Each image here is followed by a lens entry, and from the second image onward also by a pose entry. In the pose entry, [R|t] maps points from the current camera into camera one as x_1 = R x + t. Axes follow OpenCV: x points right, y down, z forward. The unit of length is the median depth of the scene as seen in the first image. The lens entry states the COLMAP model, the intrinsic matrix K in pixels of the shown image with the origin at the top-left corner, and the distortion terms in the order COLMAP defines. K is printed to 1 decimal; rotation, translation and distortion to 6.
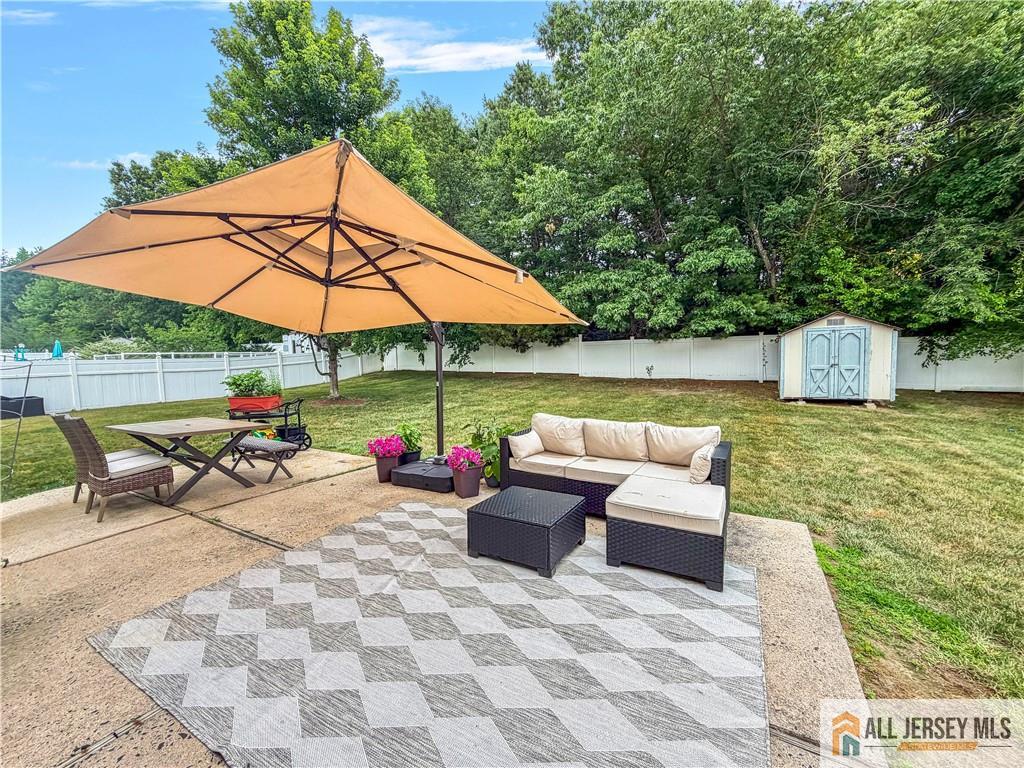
lens RADIAL K [[413.9, 0, 507.4], [0, 413.9, 385.7], [0, 0, 1]] dist [0.001295, 0.000381]
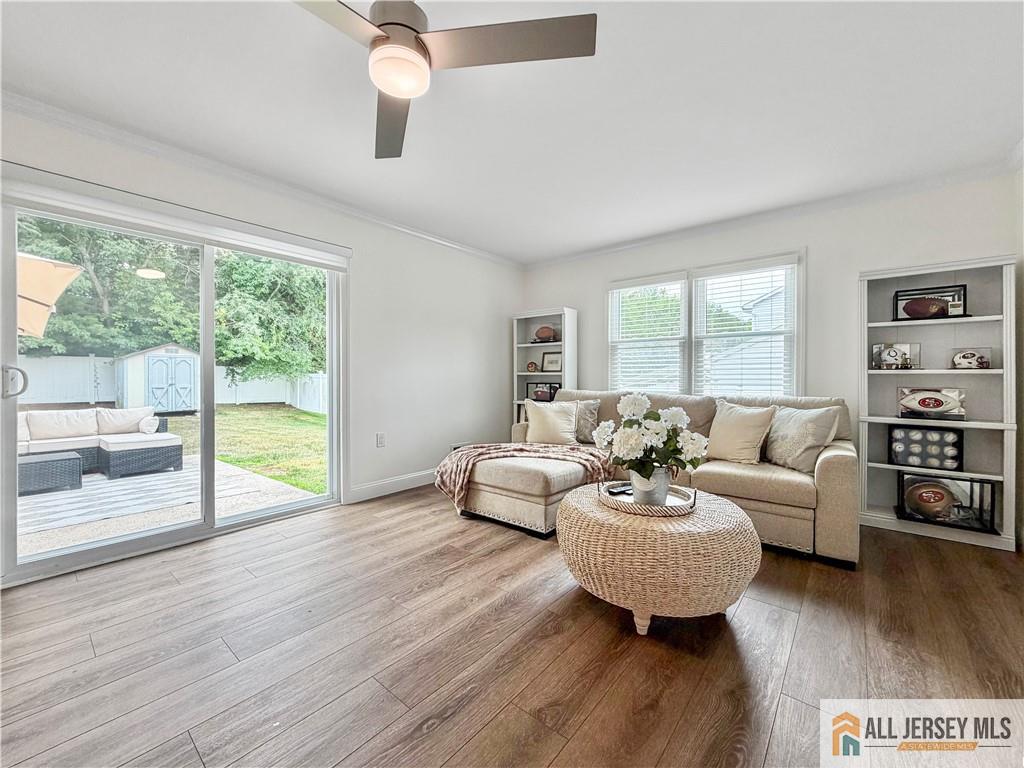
lens RADIAL K [[413.9, 0, 506.8], [0, 413.9, 378.2], [0, 0, 1]] dist [0.001295, 0.000381]
pose [[0.173197, 0.025548, 0.984556, -0.265808], [0.063001, 0.997329, -0.036962, 0.039462], [-0.982870, 0.068430, 0.171125, -0.213565]]
